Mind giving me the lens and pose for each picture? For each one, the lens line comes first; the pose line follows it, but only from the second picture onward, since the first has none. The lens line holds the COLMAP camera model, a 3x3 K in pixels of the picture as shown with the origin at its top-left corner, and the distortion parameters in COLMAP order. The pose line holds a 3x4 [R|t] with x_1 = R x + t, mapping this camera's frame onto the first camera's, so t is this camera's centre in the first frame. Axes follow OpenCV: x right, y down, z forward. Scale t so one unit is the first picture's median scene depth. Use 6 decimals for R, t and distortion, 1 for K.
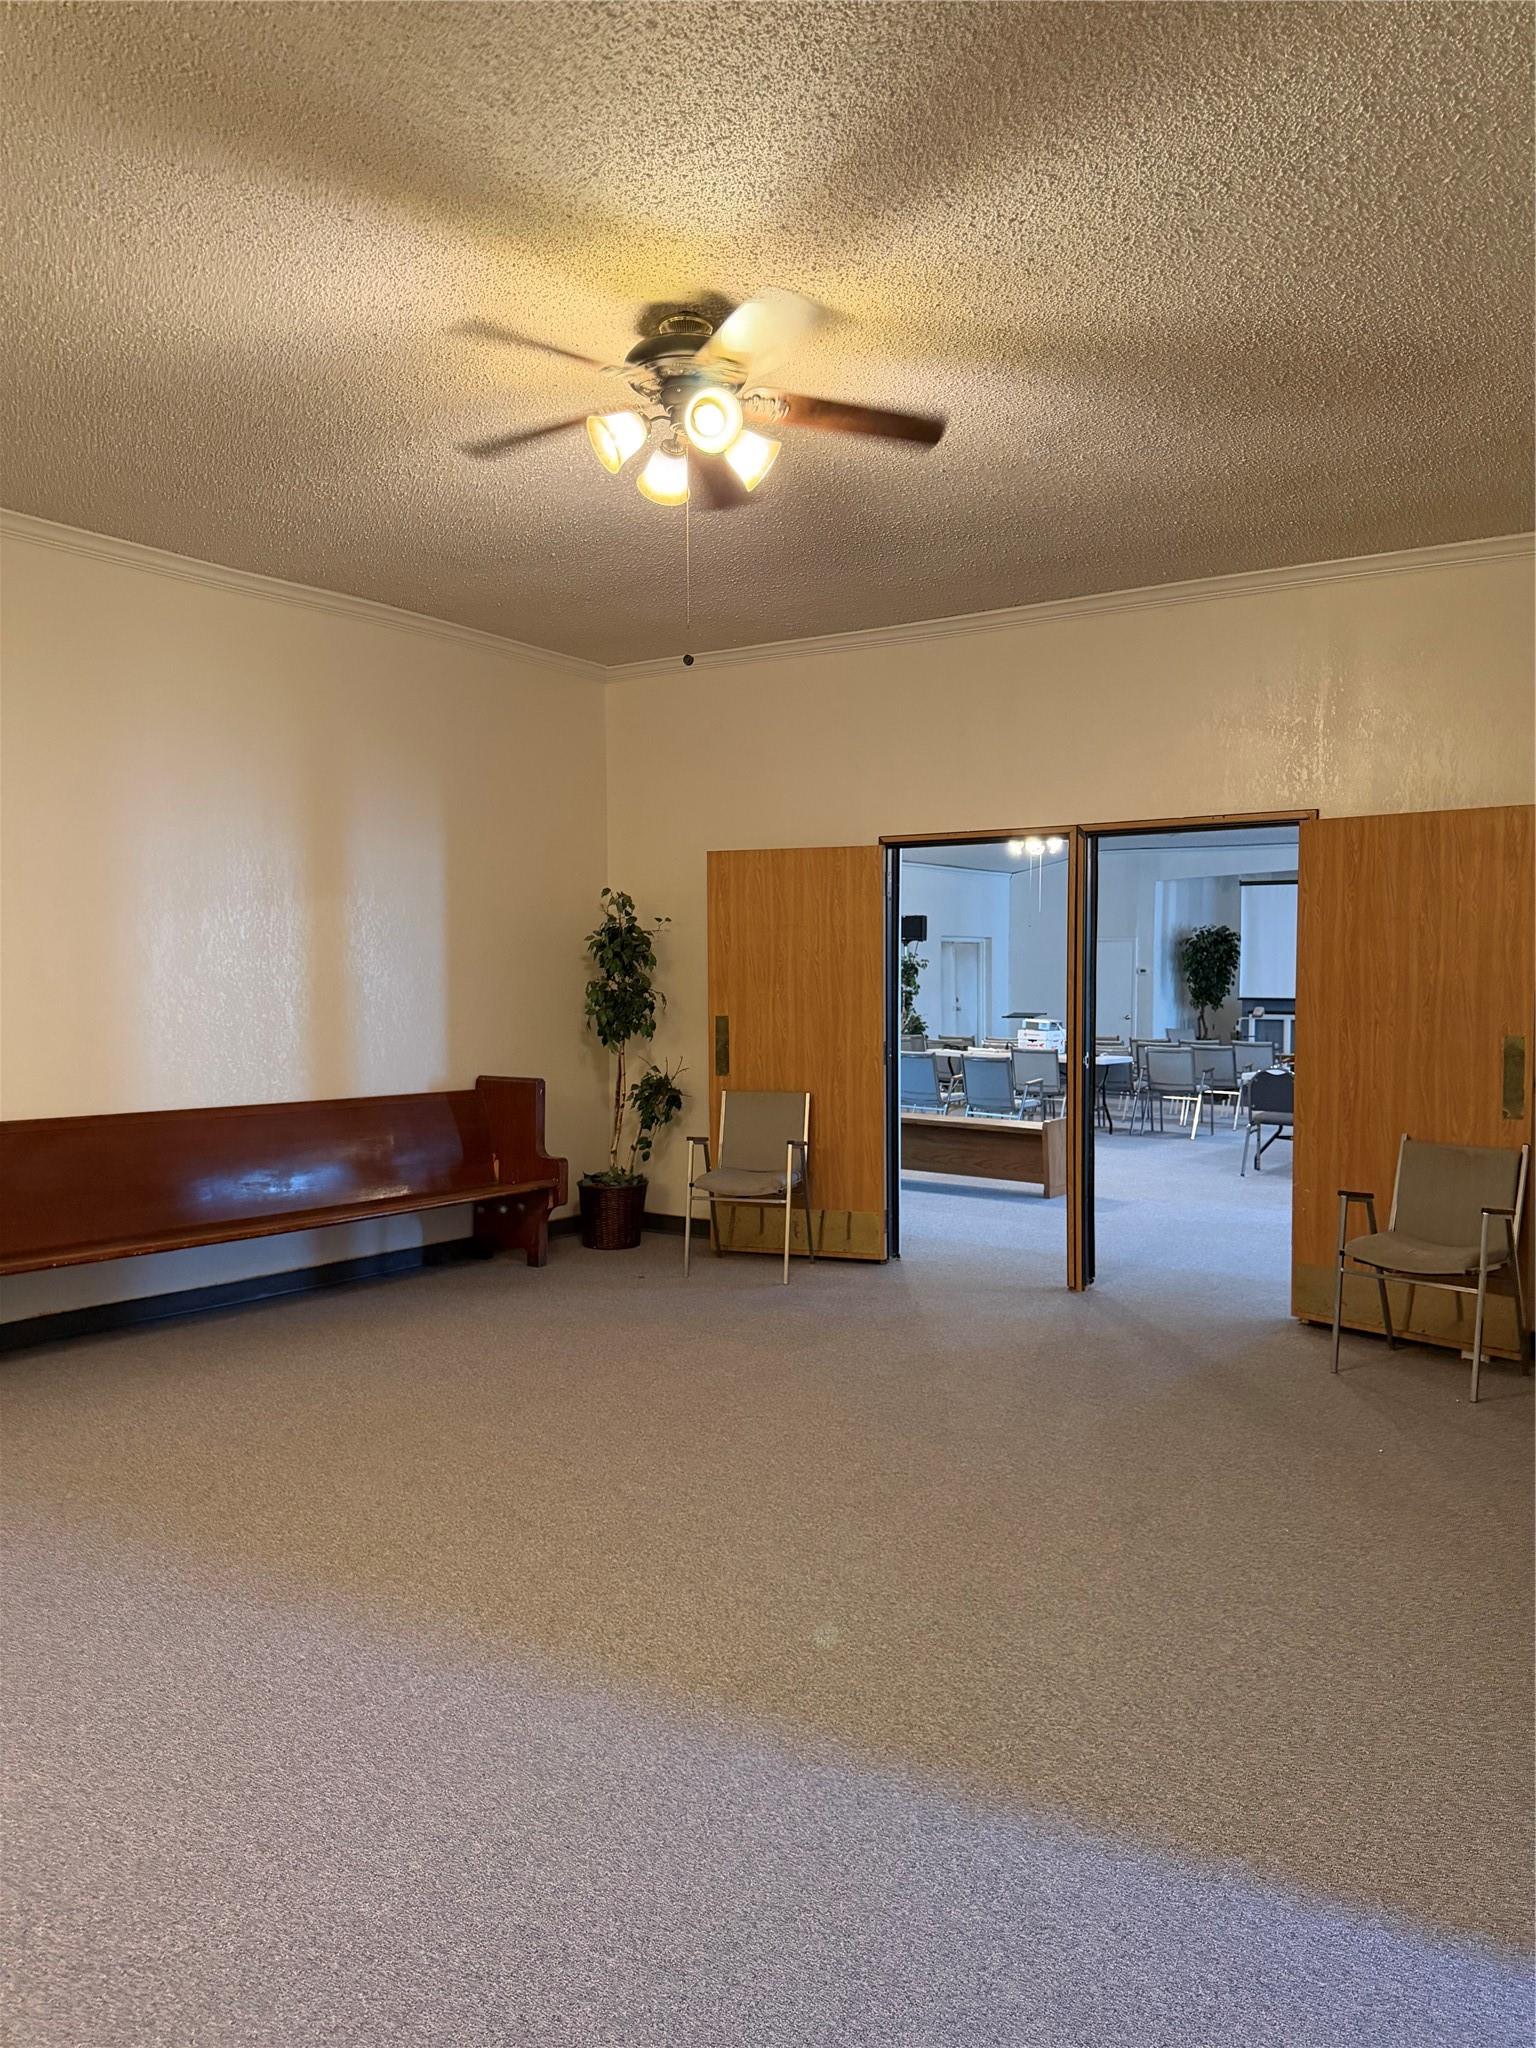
lens RADIAL K [[1454.6, 0, 768.0], [0, 1454.6, 1024.0], [0, 0, 1]] dist [0.217787, -0.428574]
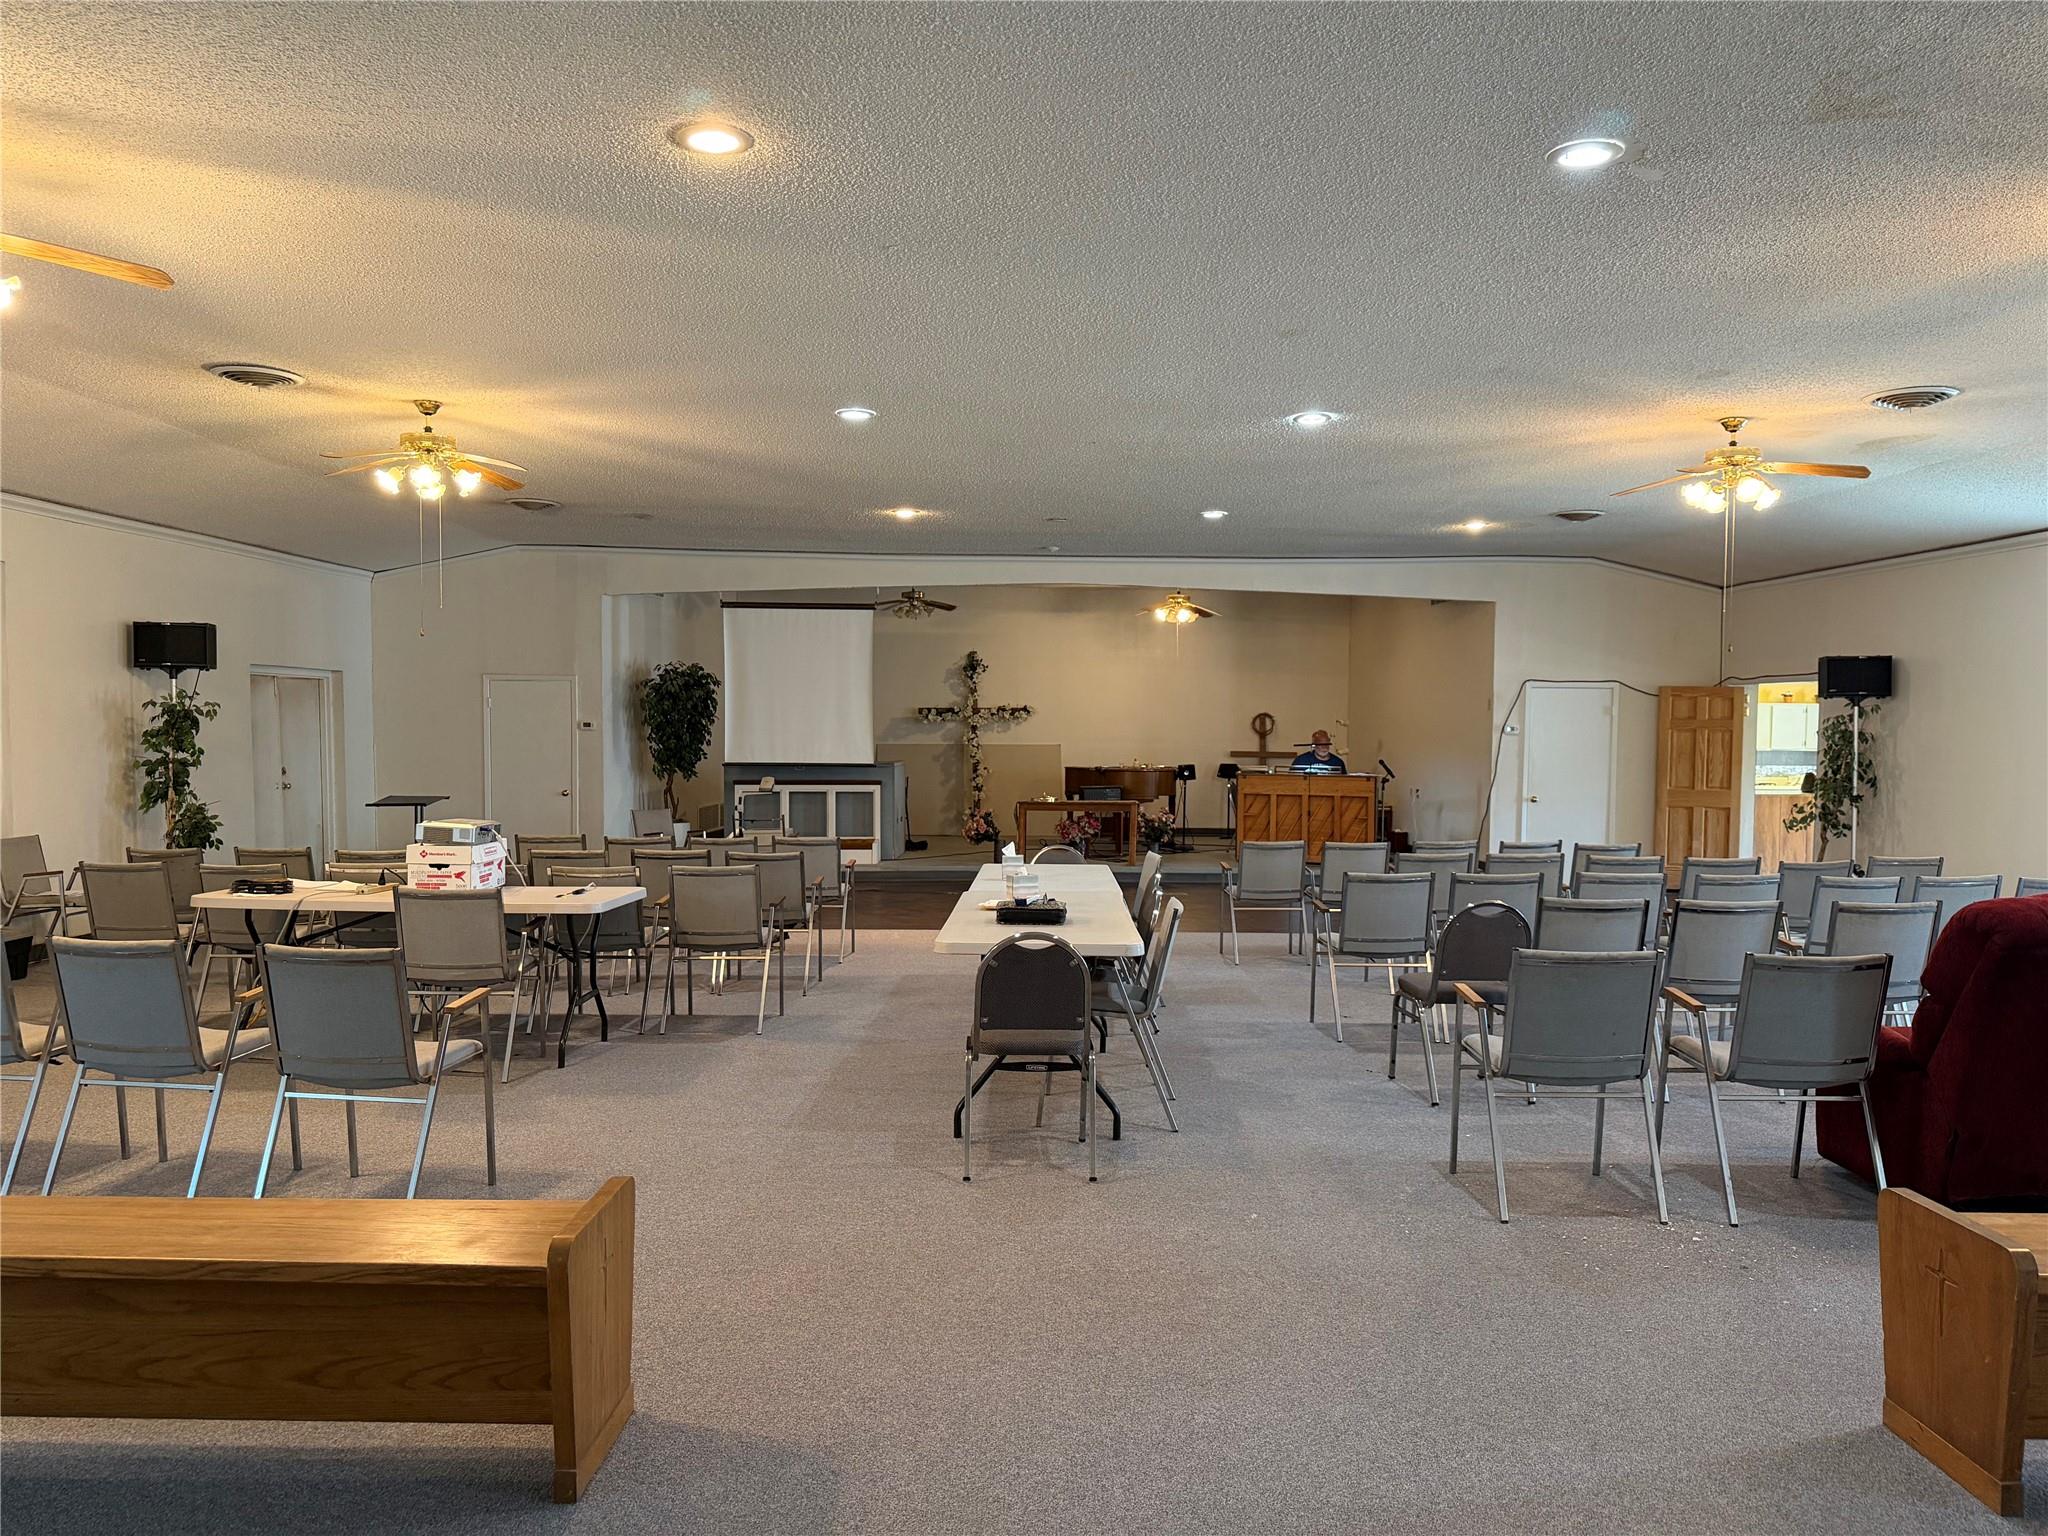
lens RADIAL K [[1454.6, 0, 1024.0], [0, 1454.6, 768.0], [0, 0, 1]] dist [0.217787, -0.428574]
pose [[0.837603, -0.016805, 0.546020, 0.055522], [0.021535, 0.999766, -0.002265, -0.011607], [-0.545854, 0.013656, 0.837769, 0.358979]]
